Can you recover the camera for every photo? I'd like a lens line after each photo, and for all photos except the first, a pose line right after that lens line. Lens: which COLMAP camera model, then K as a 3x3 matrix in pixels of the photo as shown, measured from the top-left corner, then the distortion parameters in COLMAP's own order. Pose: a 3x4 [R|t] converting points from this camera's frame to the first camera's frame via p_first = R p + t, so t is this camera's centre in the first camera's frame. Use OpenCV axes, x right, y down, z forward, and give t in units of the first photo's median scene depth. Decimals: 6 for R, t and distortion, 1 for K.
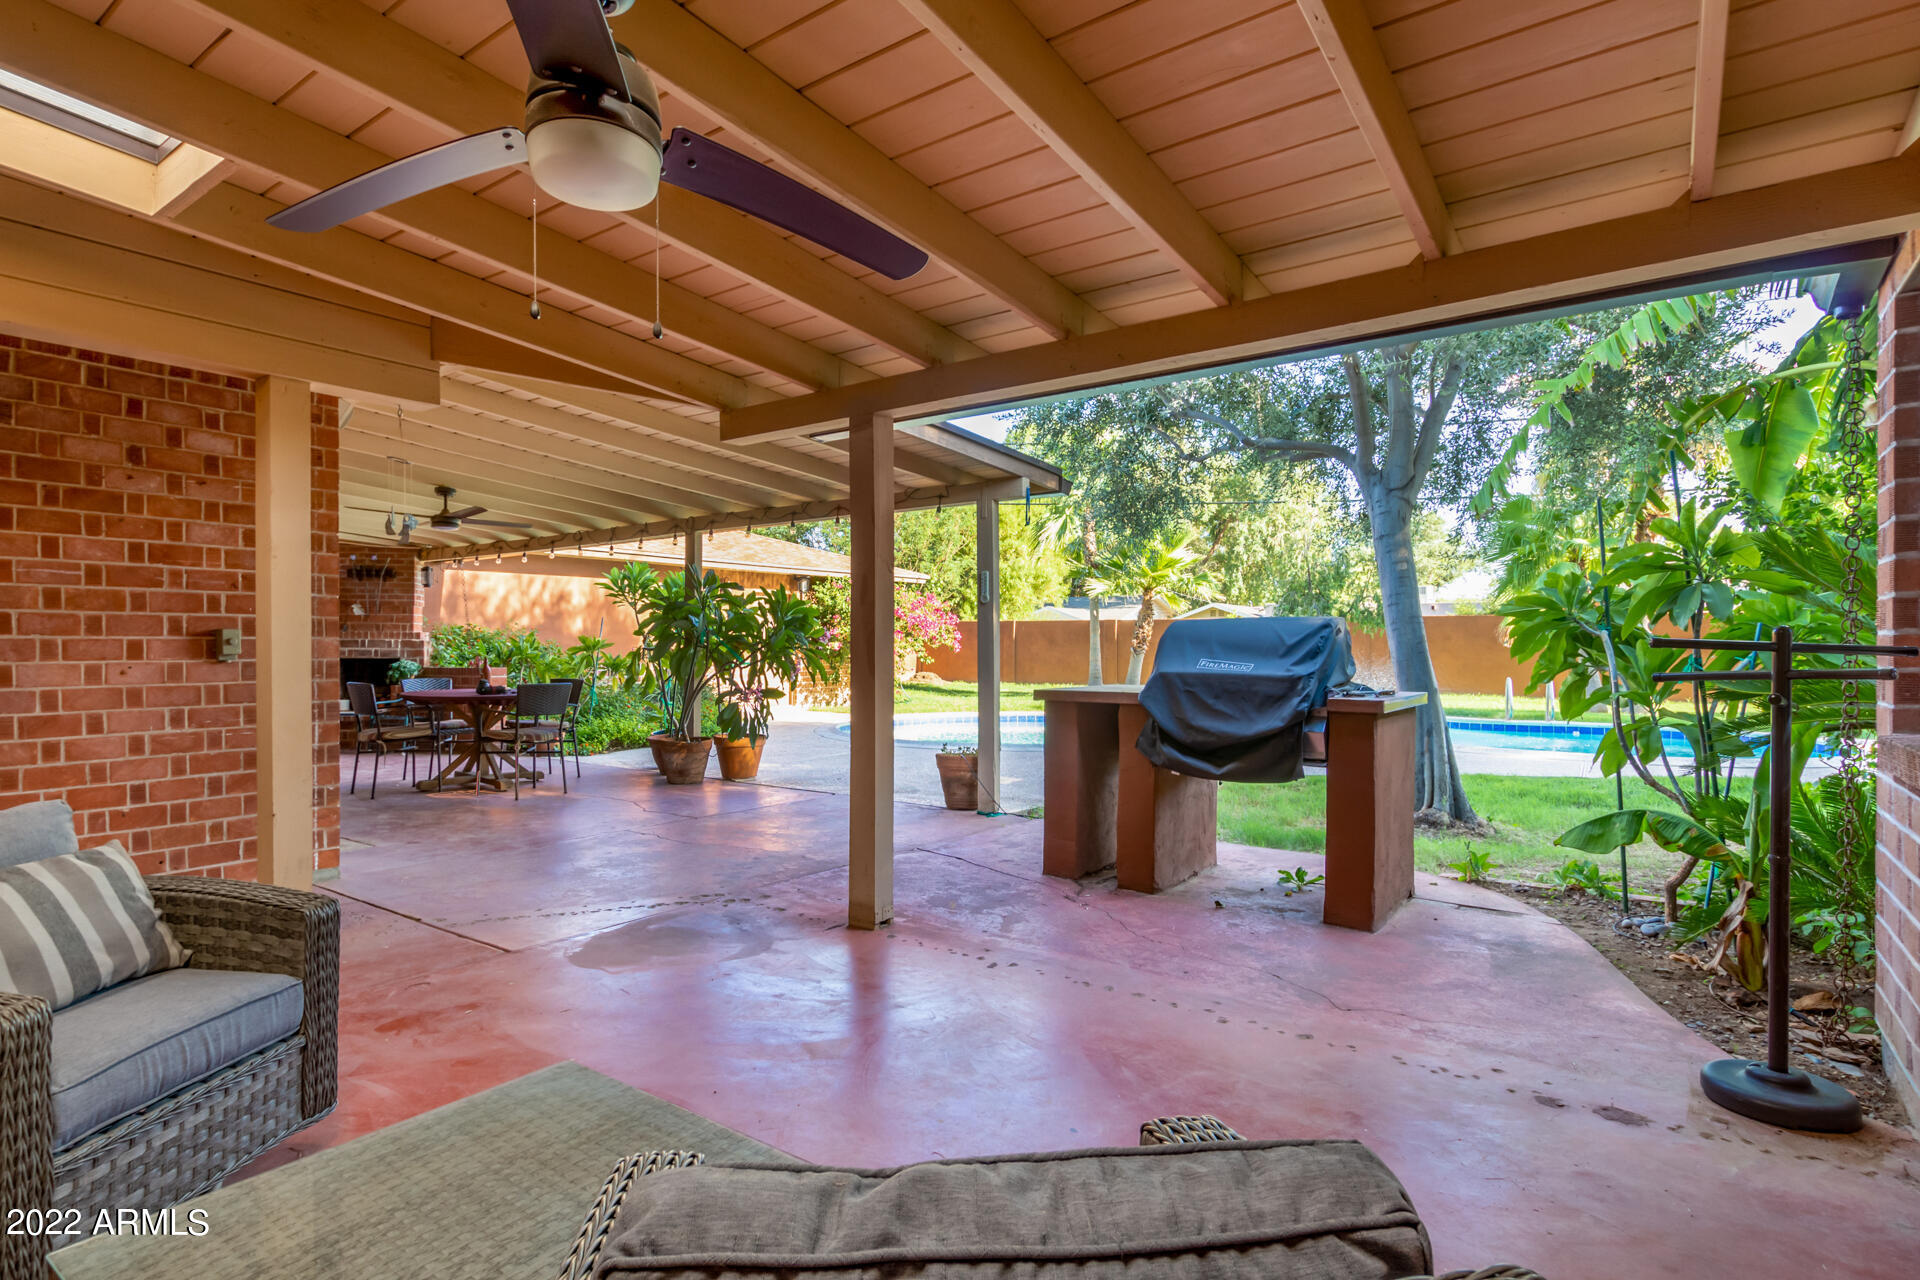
lens RADIAL K [[982.6, 0, 962.0], [0, 982.6, 629.9], [0, 0, 1]] dist [0.000129, 0.000049]
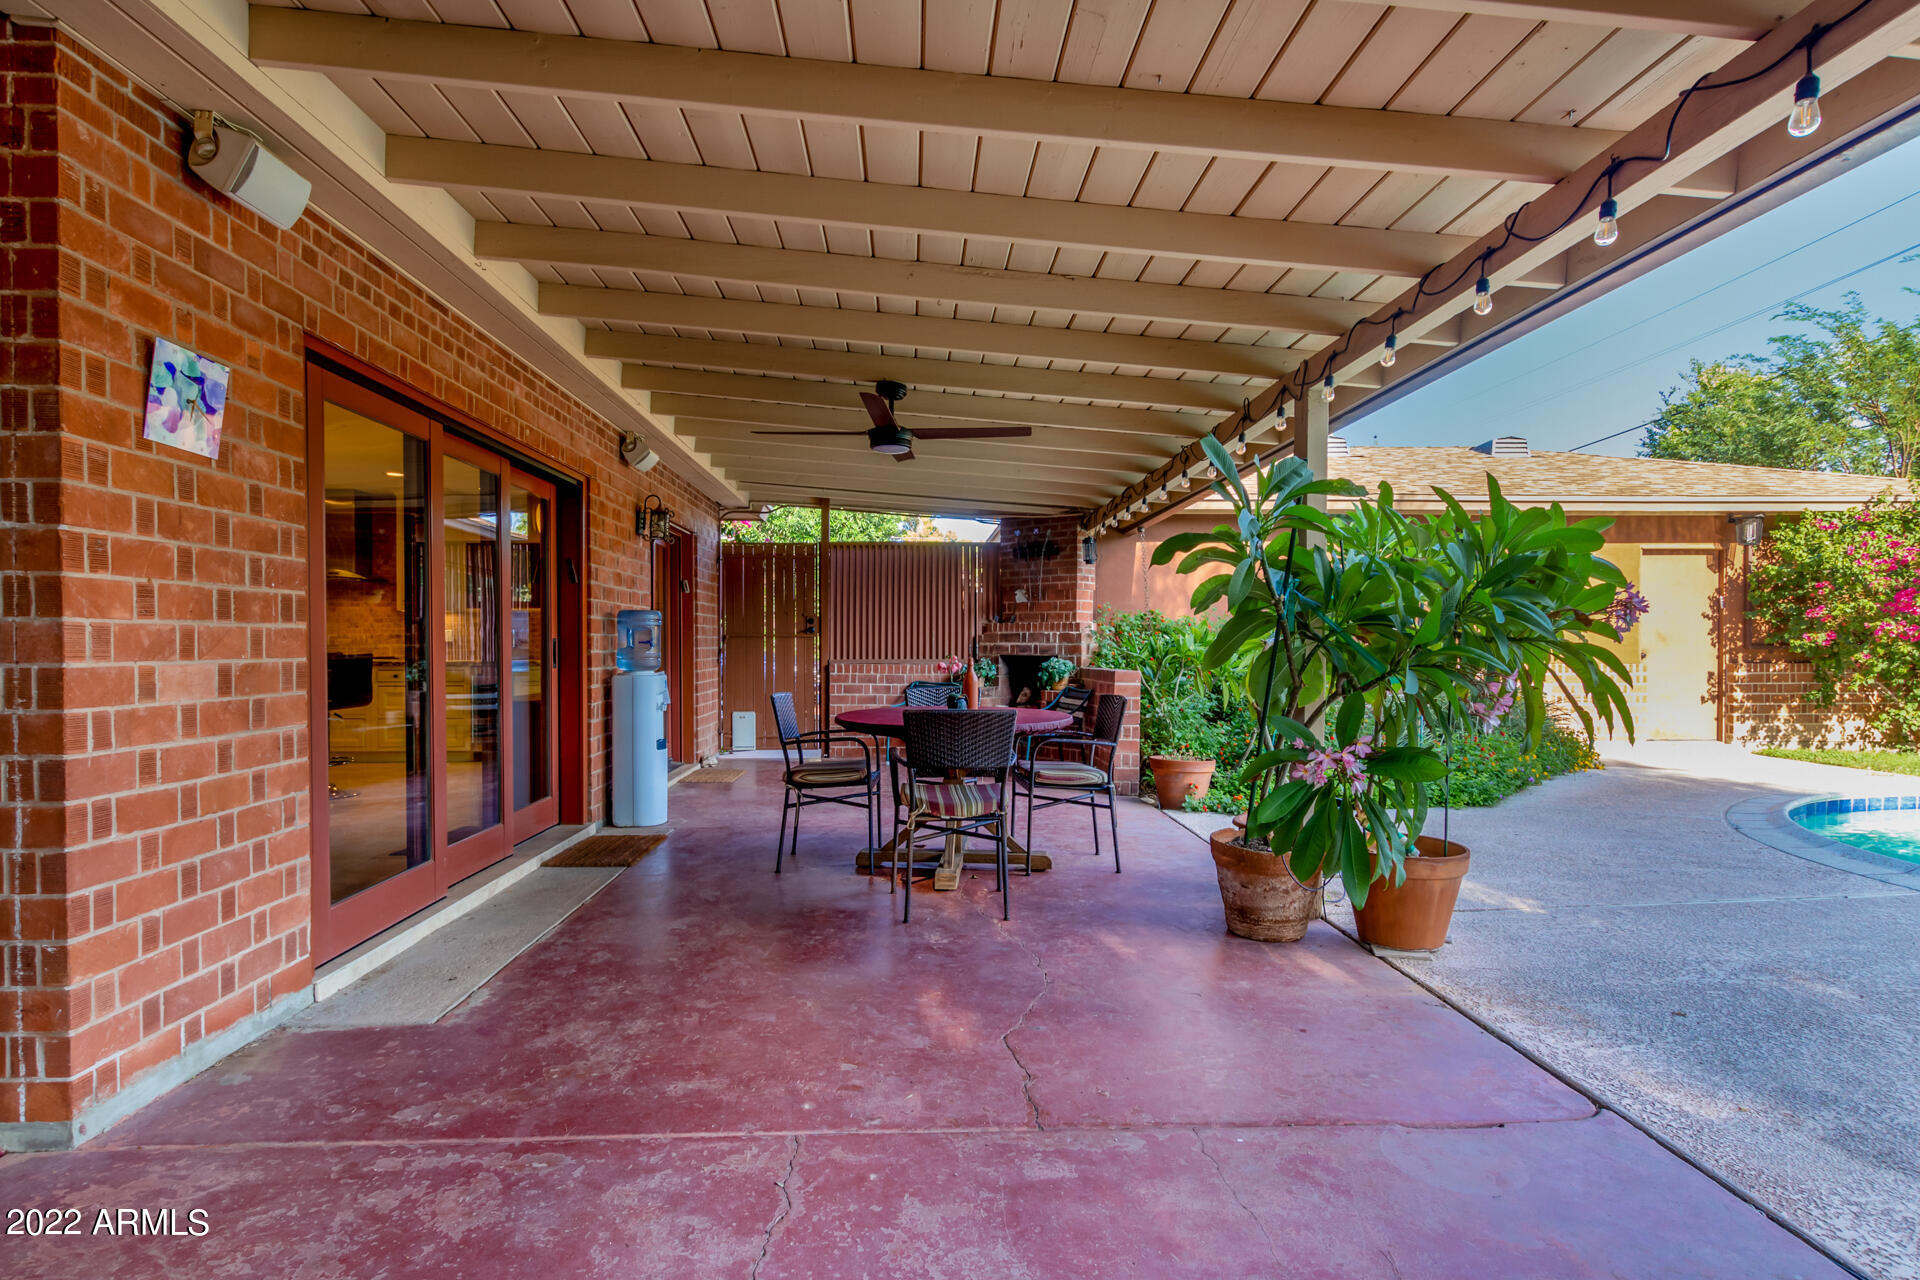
lens RADIAL K [[978.0, 0, 956.5], [0, 978.0, 657.7], [0, 0, 1]] dist [0.000580, -0.000052]
pose [[0.626925, 0.010823, -0.779004, -0.011645], [0.014918, 0.999553, 0.025894, 0.008768], [0.778936, -0.027855, 0.626484, 0.440375]]
